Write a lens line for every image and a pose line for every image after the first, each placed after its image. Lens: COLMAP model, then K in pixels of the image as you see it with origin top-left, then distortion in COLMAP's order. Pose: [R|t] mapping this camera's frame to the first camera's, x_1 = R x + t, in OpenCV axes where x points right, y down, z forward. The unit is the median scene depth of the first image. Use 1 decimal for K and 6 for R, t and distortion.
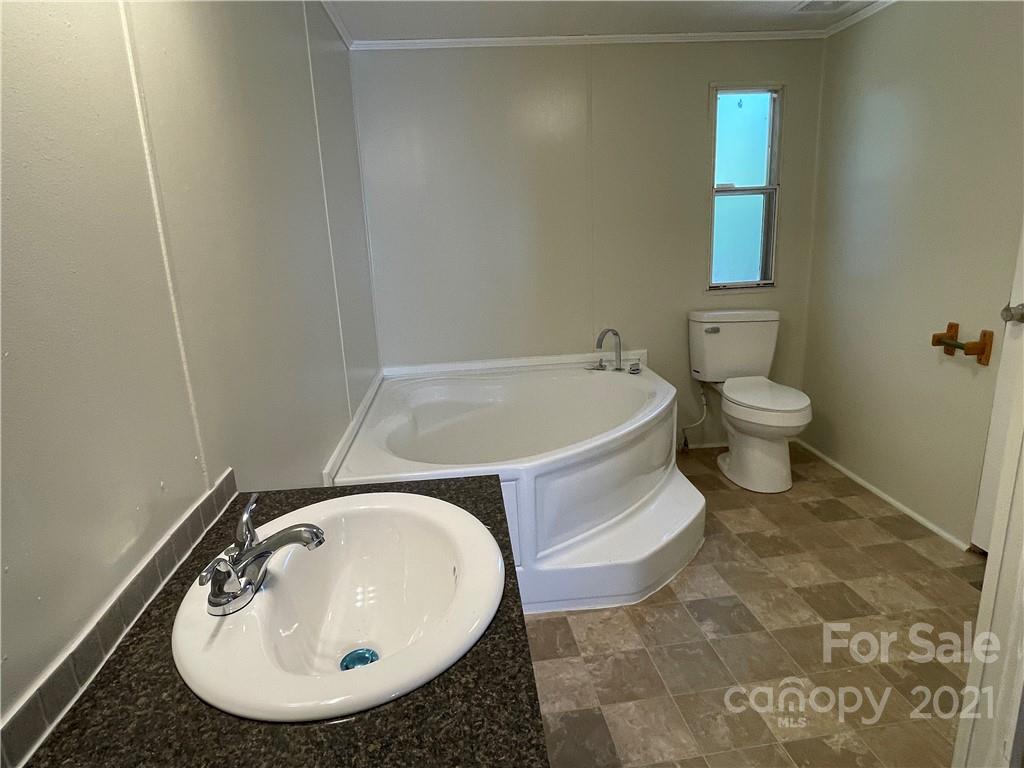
lens RADIAL K [[609.0, 0, 508.9], [0, 609.0, 383.4], [0, 0, 1]] dist [-0.012446, 0.001215]
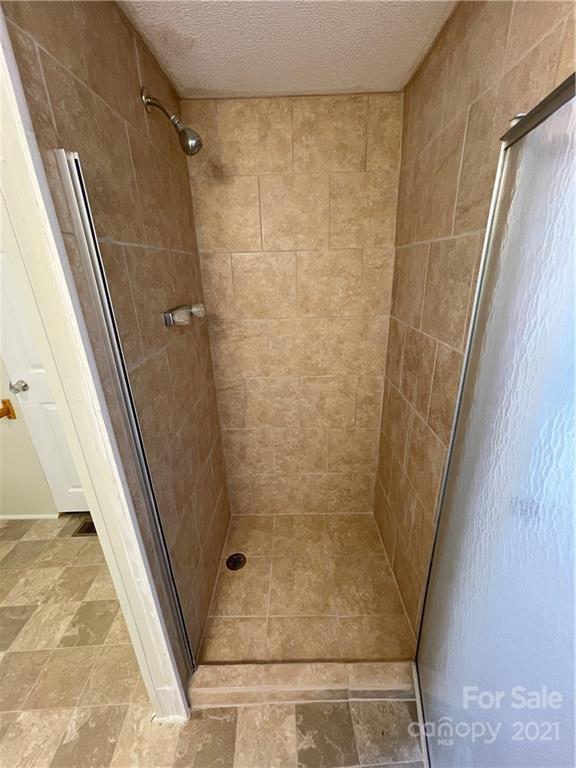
lens RADIAL K [[310.3, 0, 288.7], [0, 310.3, 385.1], [0, 0, 1]] dist [0.000042, -0.001148]
pose [[0.093476, -0.305496, 0.947594, 0.125583], [0.268811, 0.924159, 0.271424, -0.167402], [-0.958646, 0.229352, 0.168508, 0.172742]]
